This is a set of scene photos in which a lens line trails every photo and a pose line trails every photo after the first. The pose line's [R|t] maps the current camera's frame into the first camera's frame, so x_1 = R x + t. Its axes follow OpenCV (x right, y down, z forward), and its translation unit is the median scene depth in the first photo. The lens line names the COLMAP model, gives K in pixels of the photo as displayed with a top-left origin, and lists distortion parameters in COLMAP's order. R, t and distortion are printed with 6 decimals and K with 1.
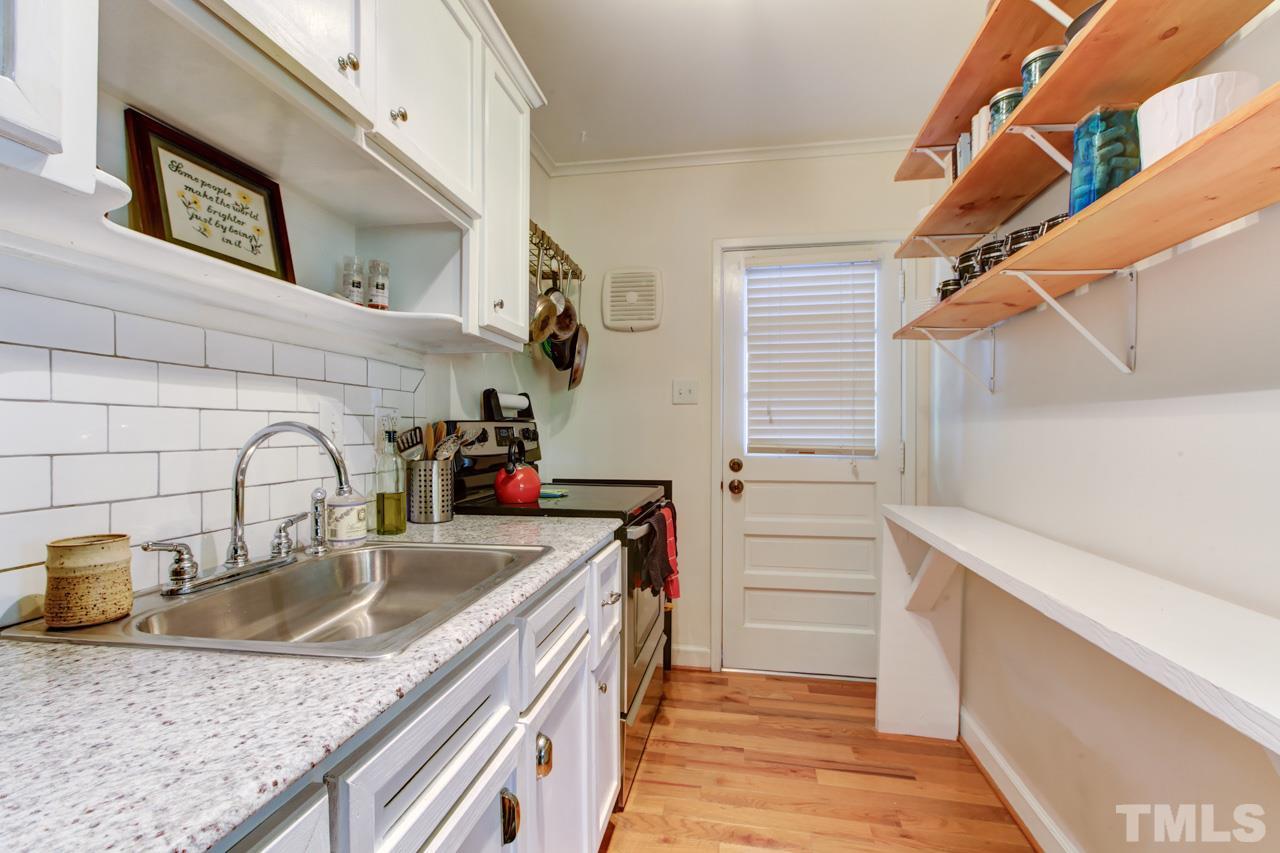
lens RADIAL K [[566.3, 0, 638.4], [0, 566.3, 430.6], [0, 0, 1]] dist [-0.015170, 0.011805]
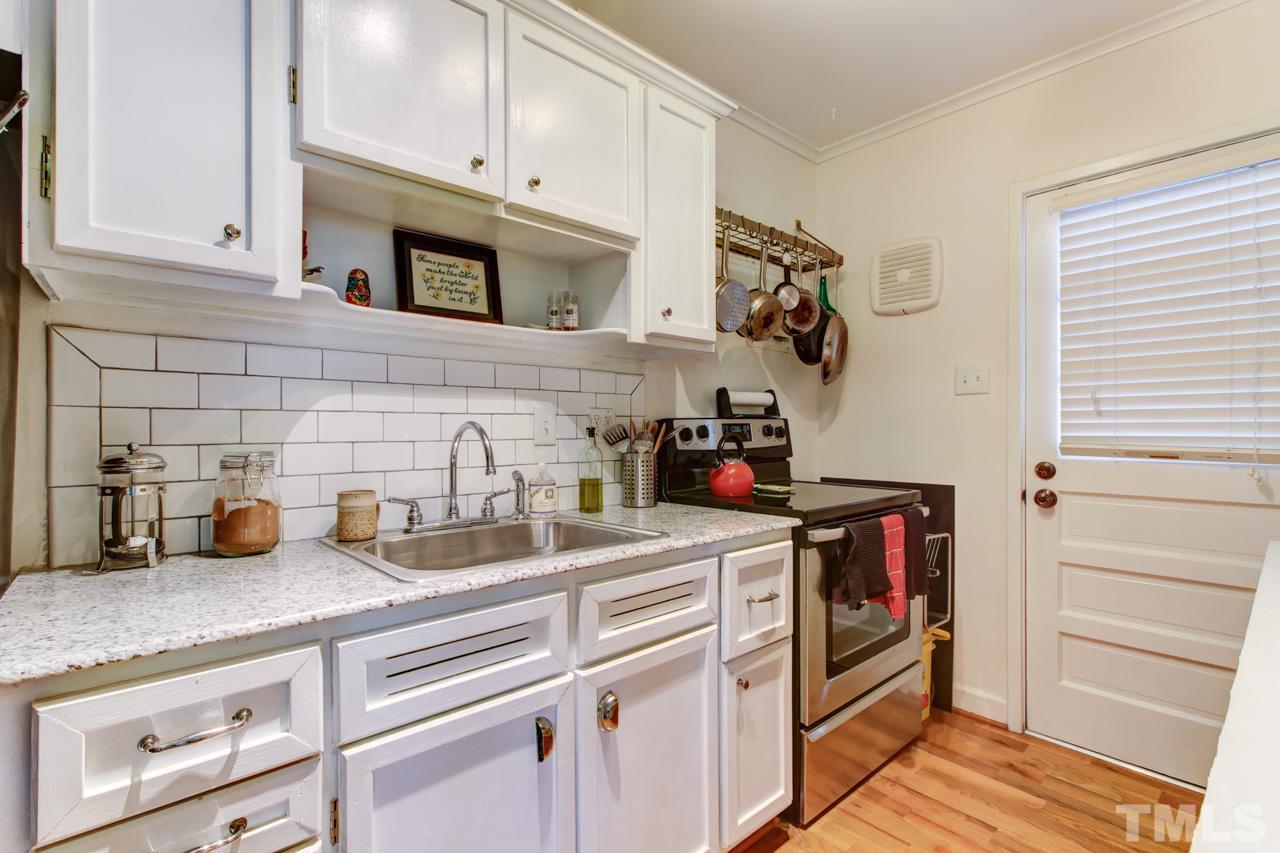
lens RADIAL K [[574.7, 0, 640.0], [0, 574.7, 426.5], [0, 0, 1]] dist [0.000537, 0.001117]
pose [[0.789274, -0.006425, -0.614007, 0.363381], [0.004686, 0.999979, -0.004440, 0.003201], [0.614023, 0.000627, 0.789288, 0.072553]]
